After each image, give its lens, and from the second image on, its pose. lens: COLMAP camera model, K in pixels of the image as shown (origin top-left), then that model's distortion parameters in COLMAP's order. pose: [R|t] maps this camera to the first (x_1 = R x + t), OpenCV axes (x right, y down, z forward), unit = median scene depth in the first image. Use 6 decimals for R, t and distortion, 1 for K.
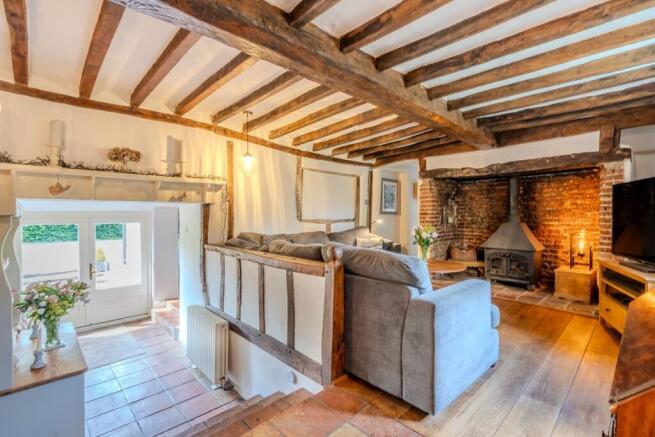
lens RADIAL K [[299.9, 0, 330.2], [0, 299.9, 220.8], [0, 0, 1]] dist [-0.003535, 0.000680]
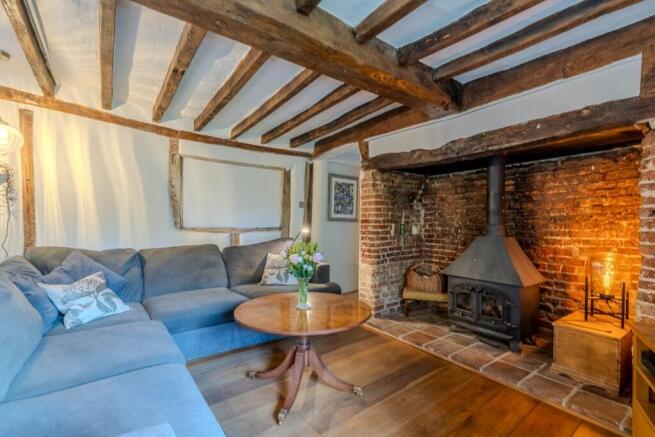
lens RADIAL K [[299.9, 0, 323.2], [0, 299.9, 228.6], [0, 0, 1]] dist [-0.003535, 0.000680]
pose [[0.993914, 0.010841, -0.109622, 0.325270], [-0.010500, 0.999938, 0.003688, -0.008679], [0.109655, -0.002514, 0.993967, 0.337735]]
